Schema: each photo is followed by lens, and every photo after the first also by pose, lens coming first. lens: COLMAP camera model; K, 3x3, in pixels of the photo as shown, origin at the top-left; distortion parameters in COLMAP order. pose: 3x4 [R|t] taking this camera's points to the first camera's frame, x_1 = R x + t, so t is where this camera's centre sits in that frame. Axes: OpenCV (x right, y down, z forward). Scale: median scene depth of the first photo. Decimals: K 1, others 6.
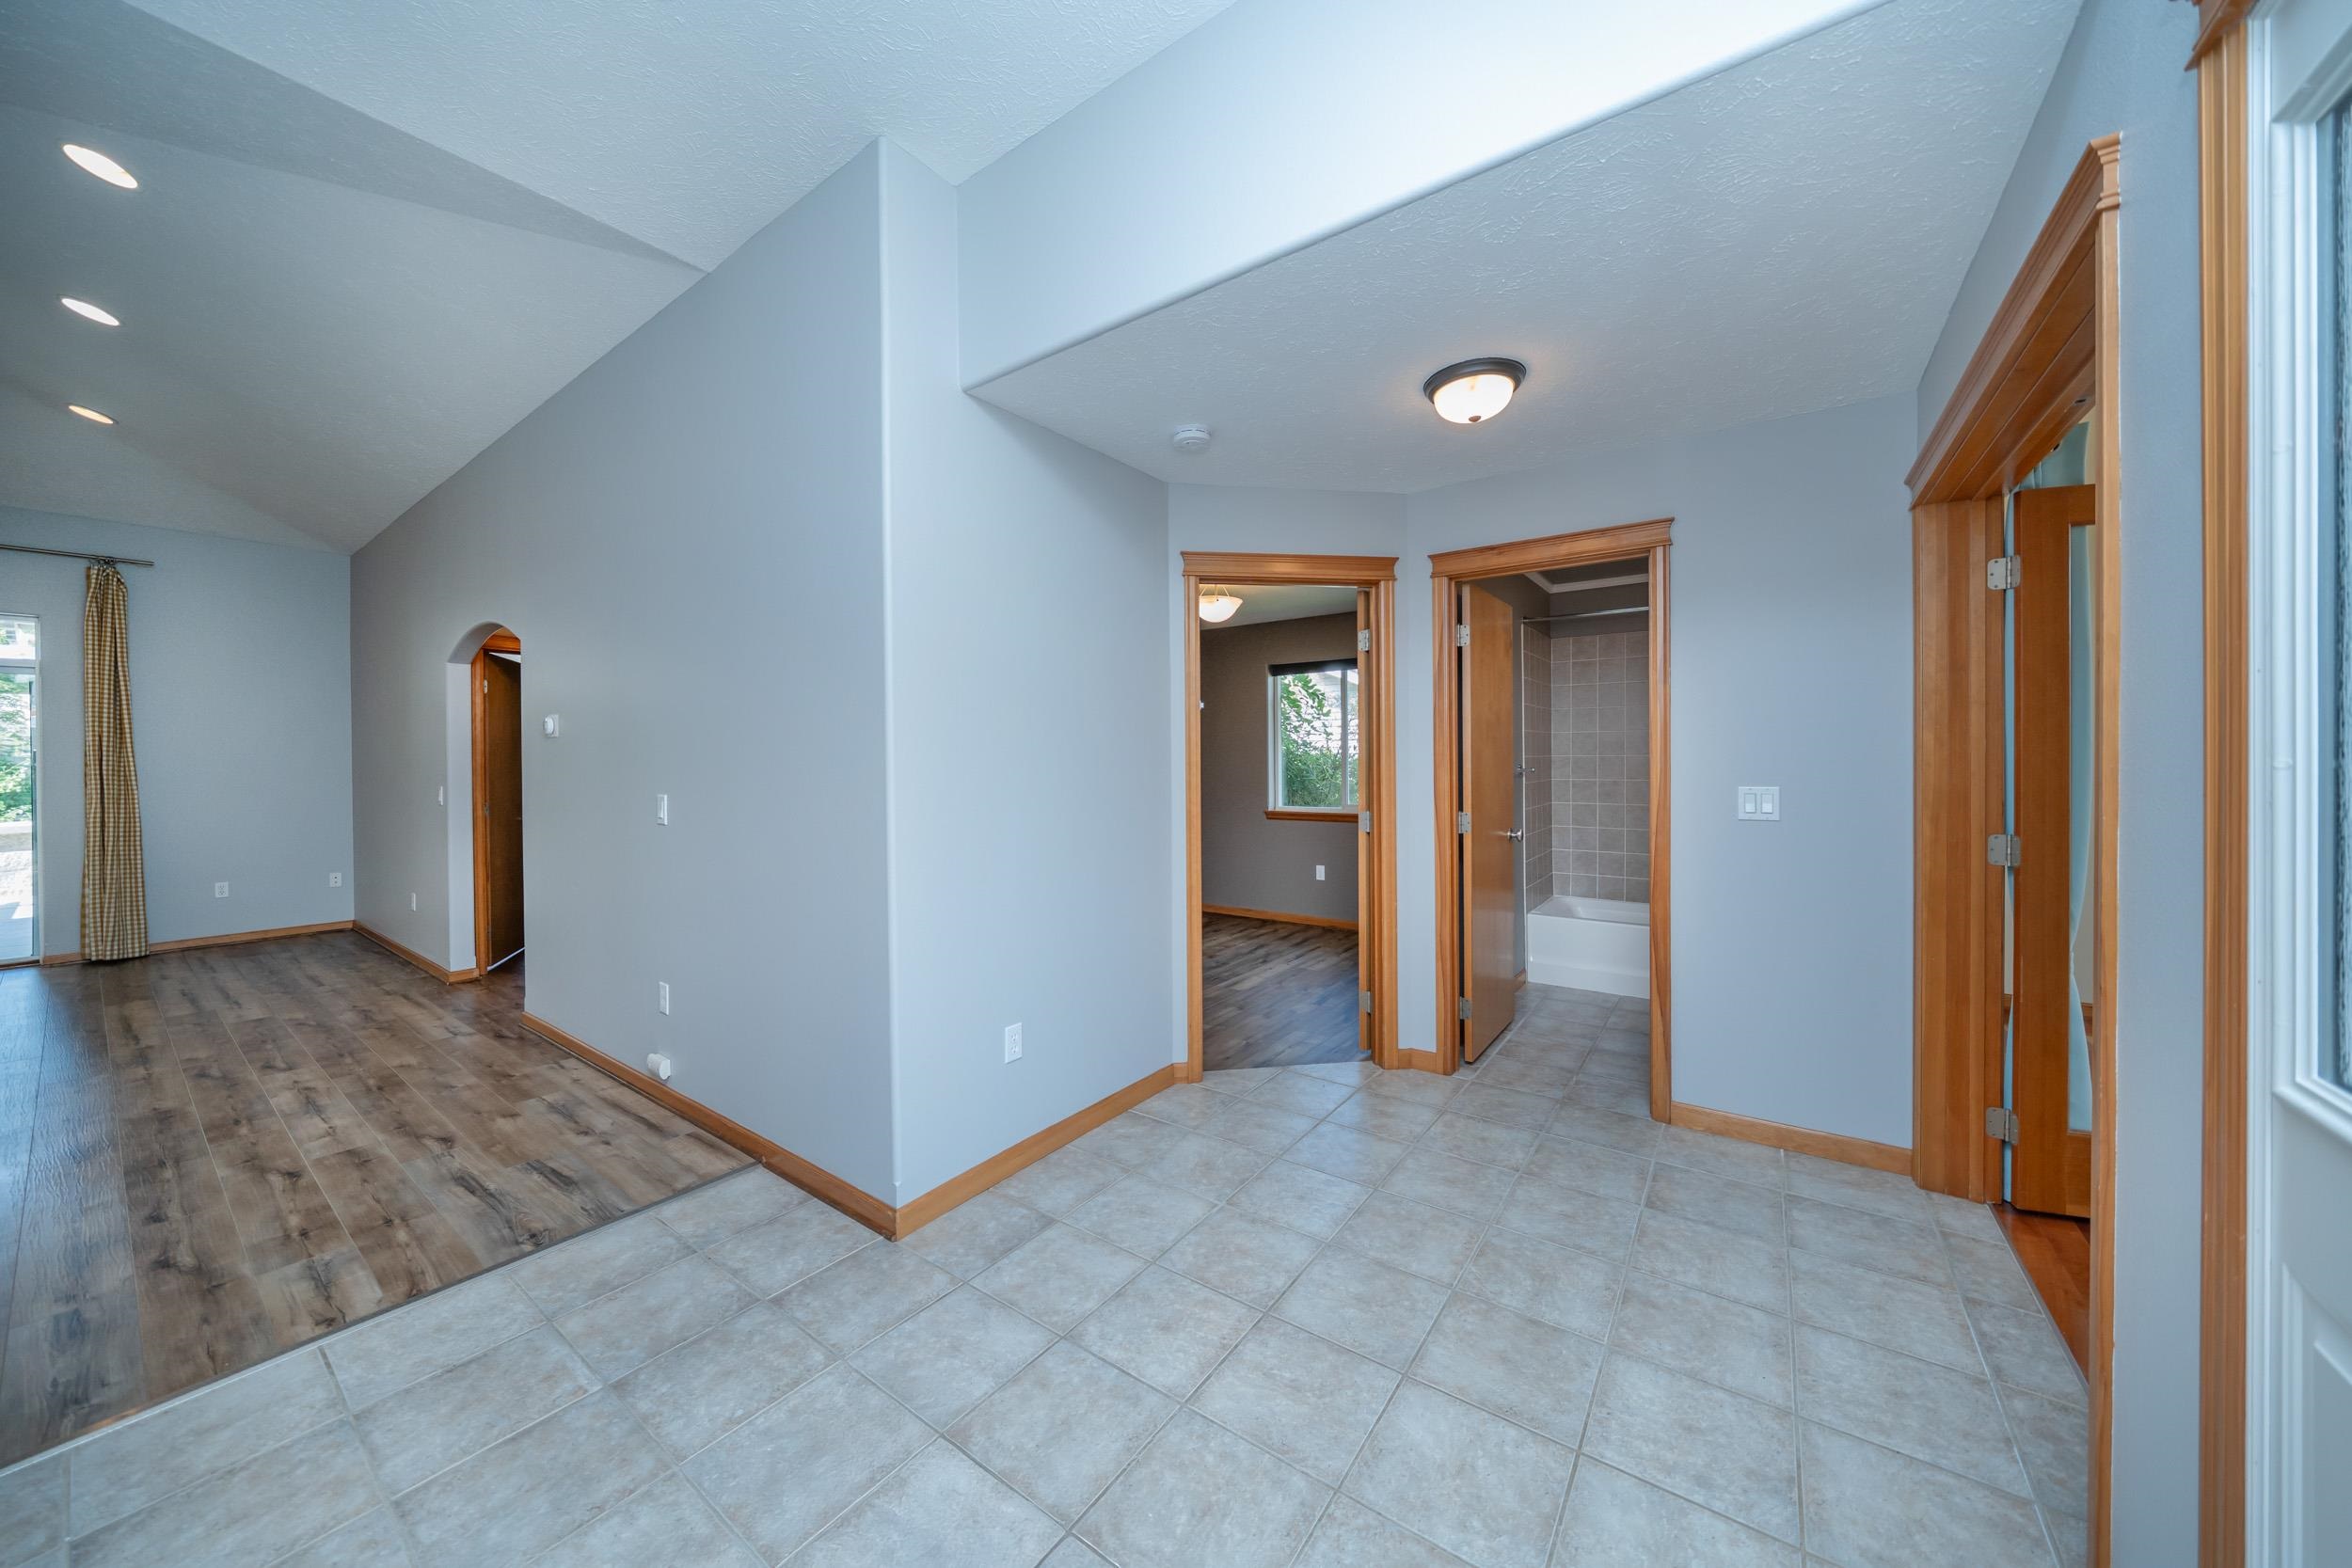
lens RADIAL K [[818.1, 0, 1174.0], [0, 818.1, 769.6], [0, 0, 1]] dist [-0.000476, -0.000121]
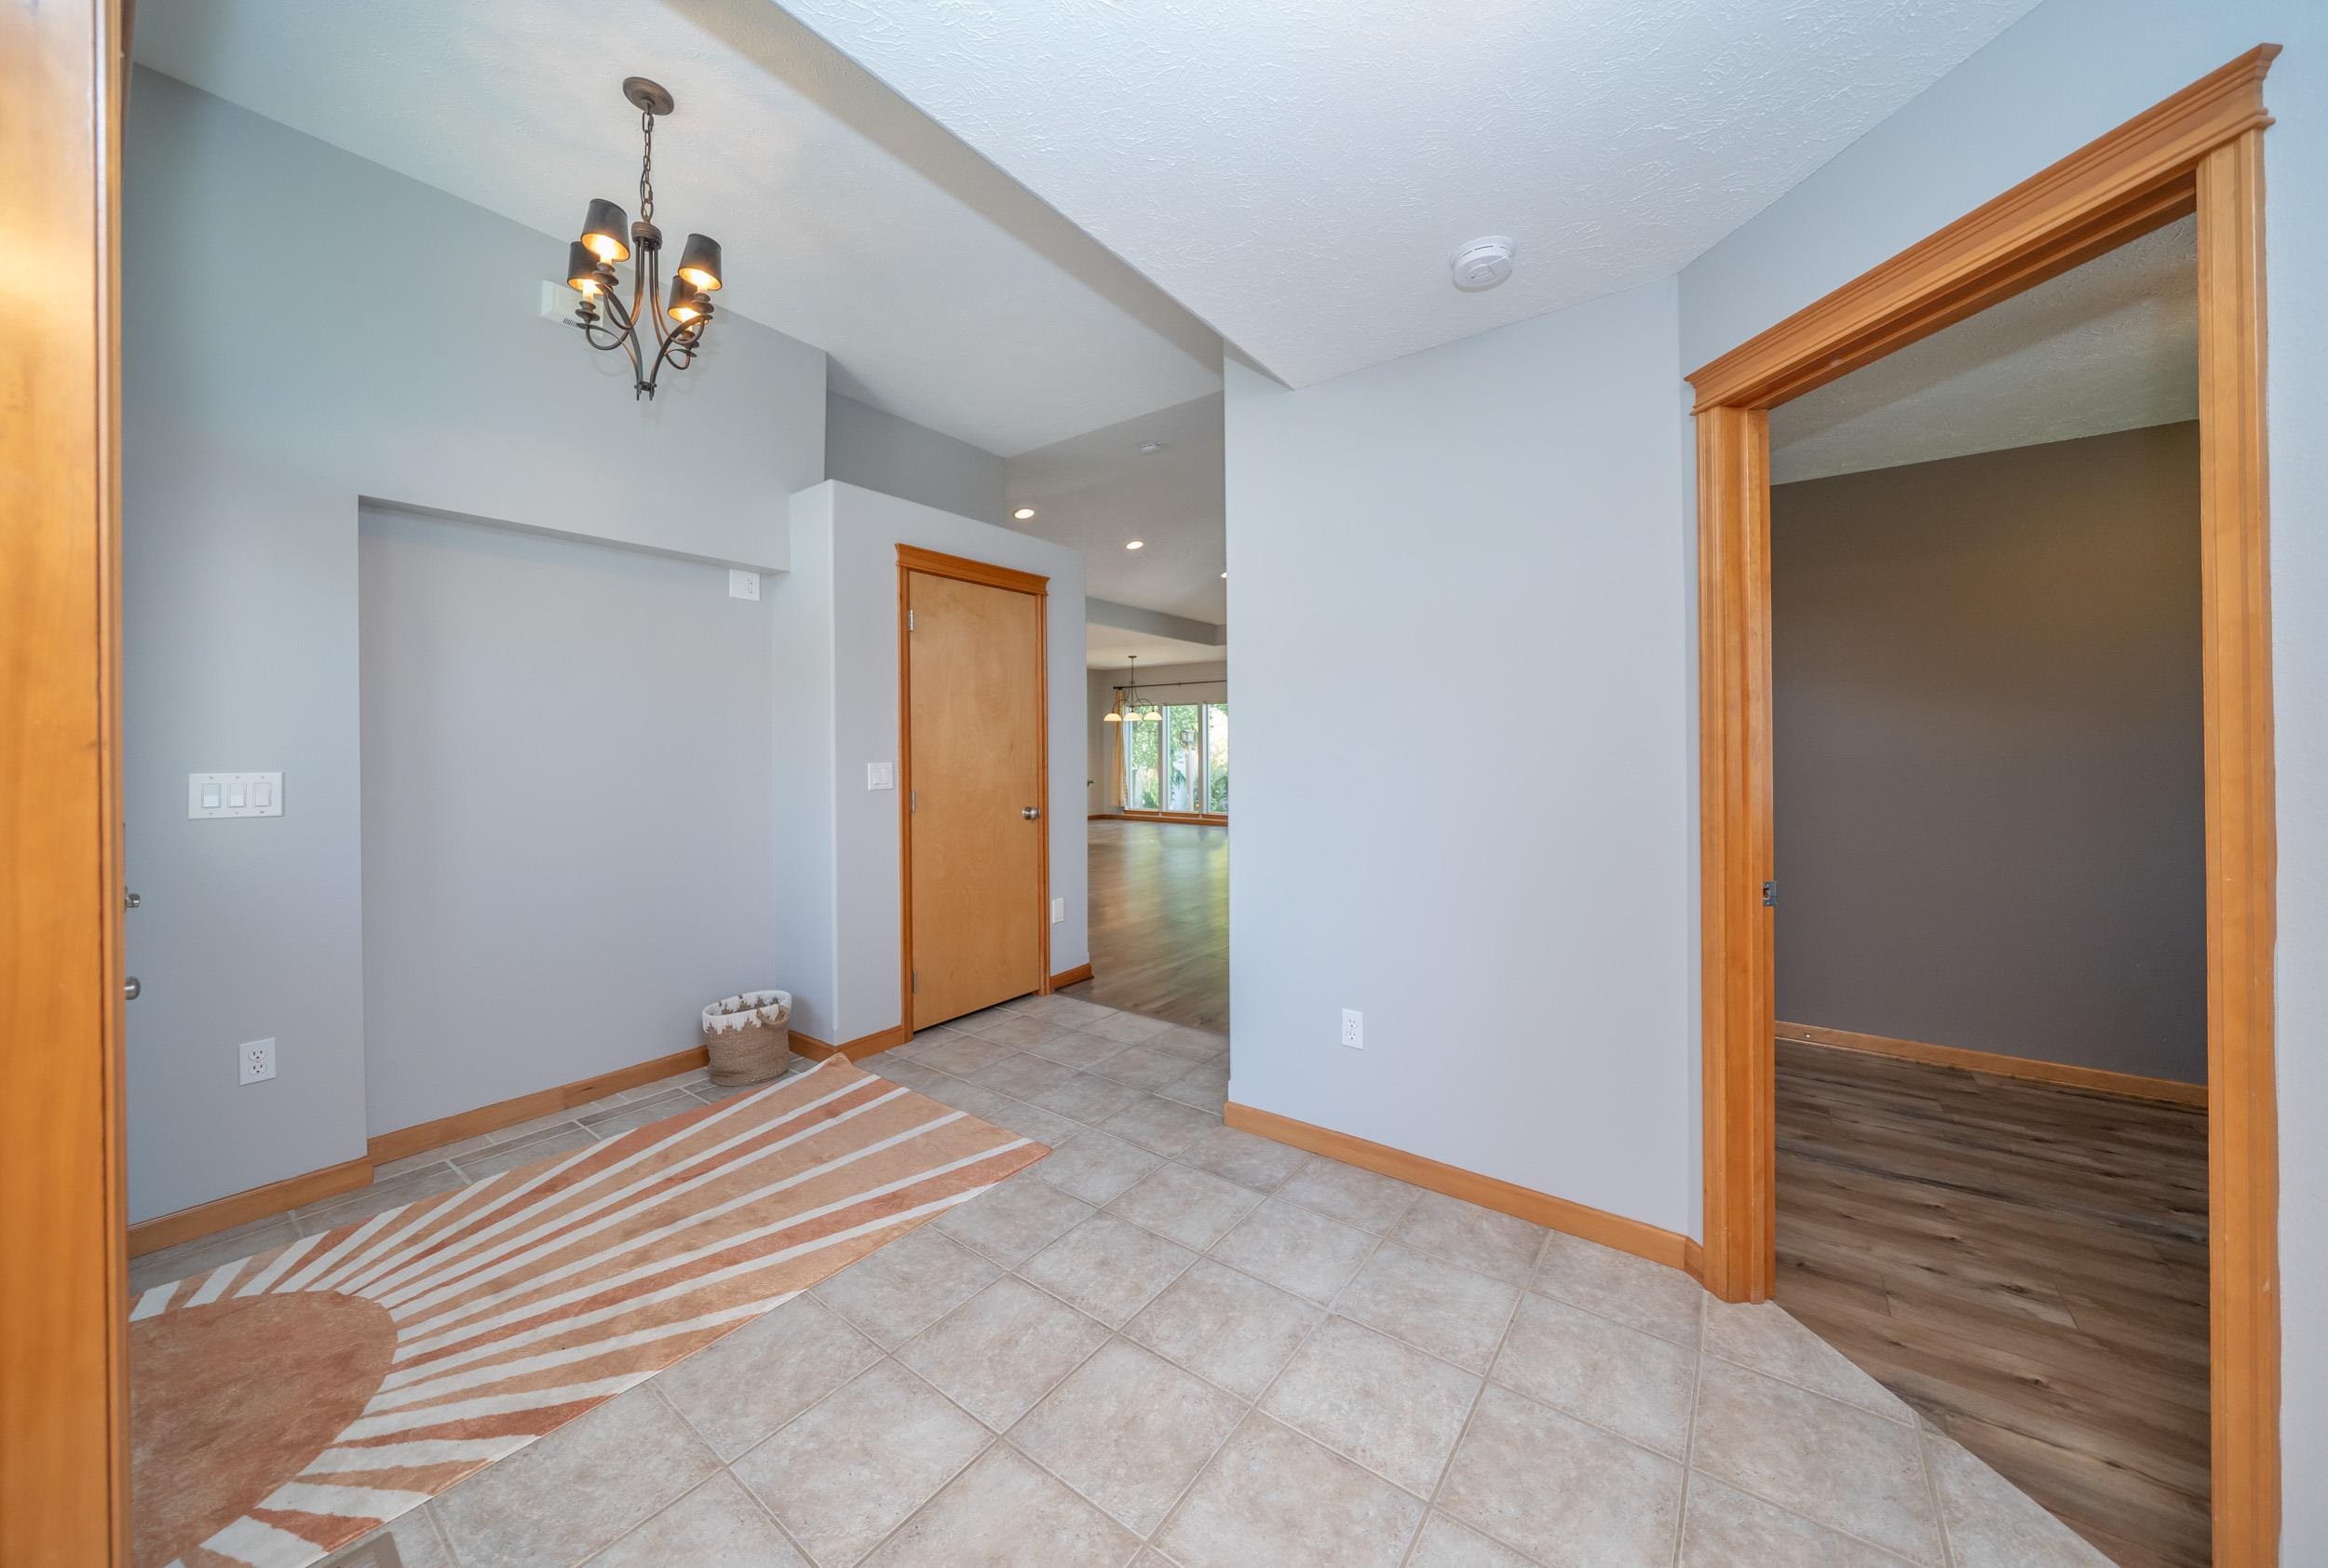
lens RADIAL K [[809.8, 0, 1156.8], [0, 809.8, 746.7], [0, 0, 1]] dist [-0.000476, -0.000121]
pose [[-0.018244, 0.004847, -0.999822, 1.044612], [-0.005341, 0.999974, 0.004945, -0.002074], [0.999819, 0.005430, -0.018218, 1.081047]]
